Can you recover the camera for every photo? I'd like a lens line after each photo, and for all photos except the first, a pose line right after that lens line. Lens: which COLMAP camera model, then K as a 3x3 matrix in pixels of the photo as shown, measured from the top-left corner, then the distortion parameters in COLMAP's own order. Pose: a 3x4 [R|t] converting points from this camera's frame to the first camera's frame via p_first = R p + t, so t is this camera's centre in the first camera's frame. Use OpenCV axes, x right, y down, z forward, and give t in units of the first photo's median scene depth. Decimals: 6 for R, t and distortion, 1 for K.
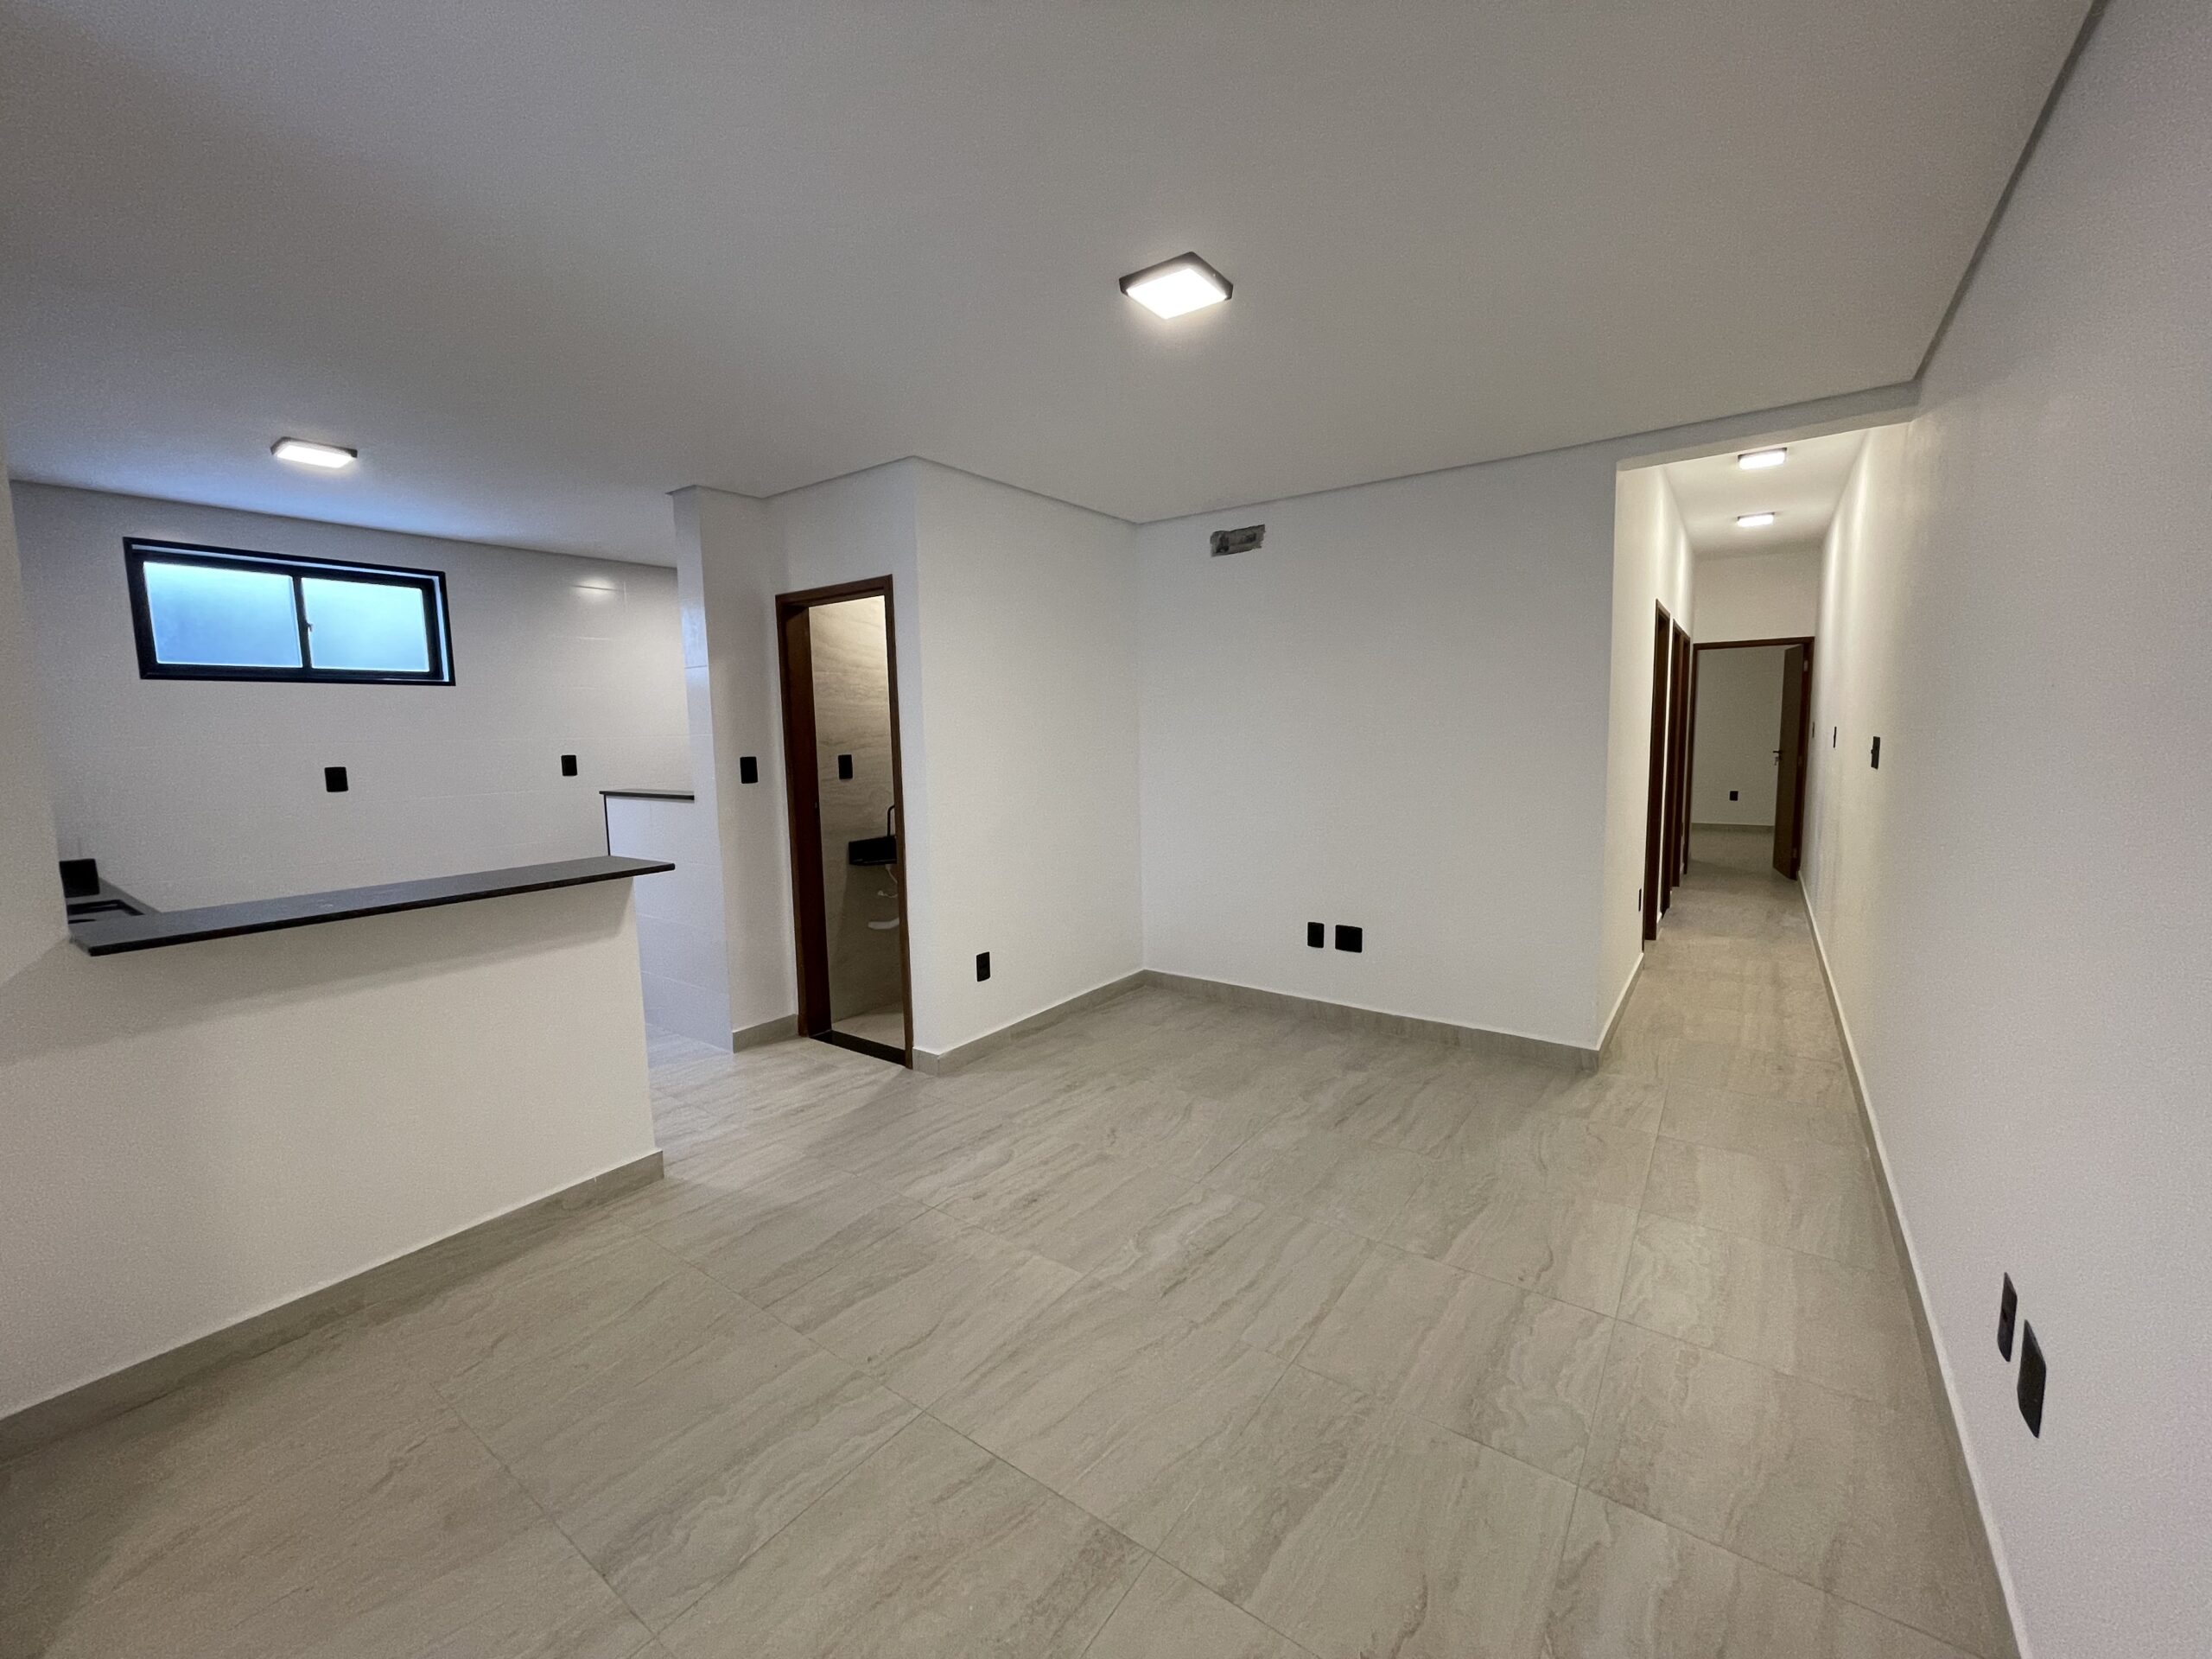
lens RADIAL K [[893.5, 0, 1107.6], [0, 893.5, 822.4], [0, 0, 1]] dist [-0.007958, -0.000231]
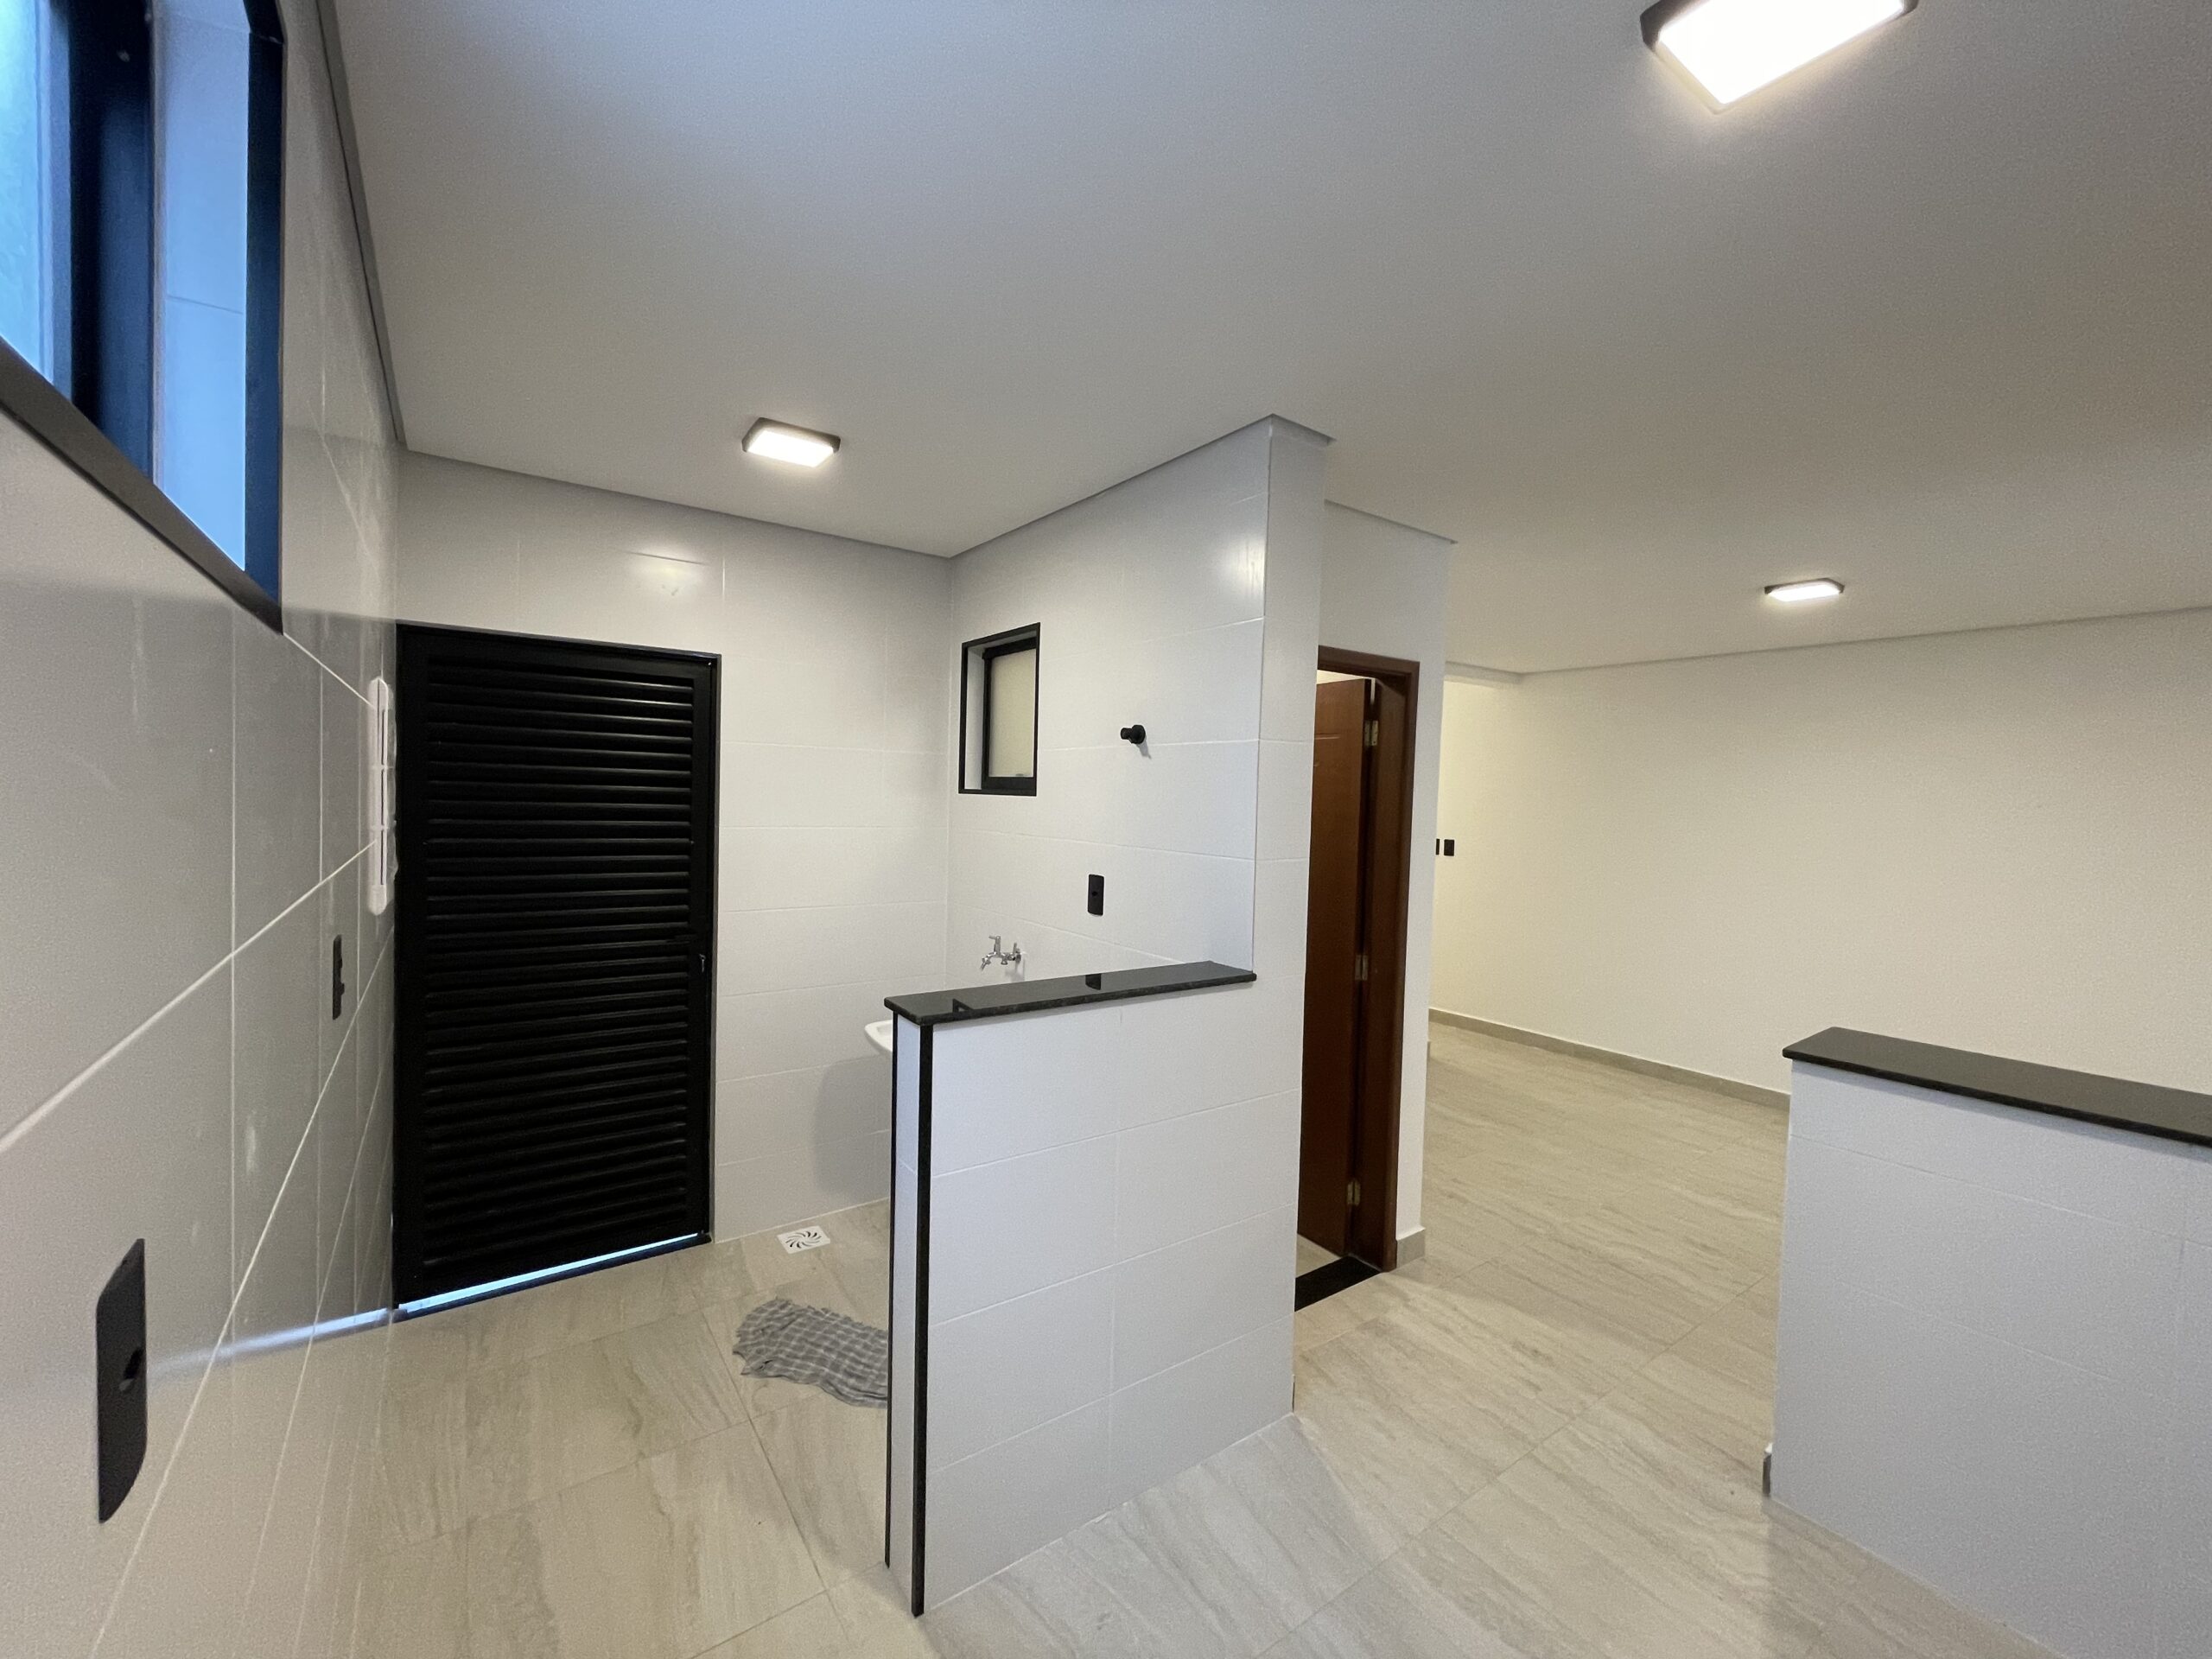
lens RADIAL K [[893.5, 0, 1107.6], [0, 893.5, 822.4], [0, 0, 1]] dist [-0.007958, -0.000231]
pose [[0.318597, 0.002201, 0.947888, -1.208122], [0.062191, 0.997794, -0.023221, -0.135859], [-0.945848, 0.066349, 0.317757, 1.101307]]
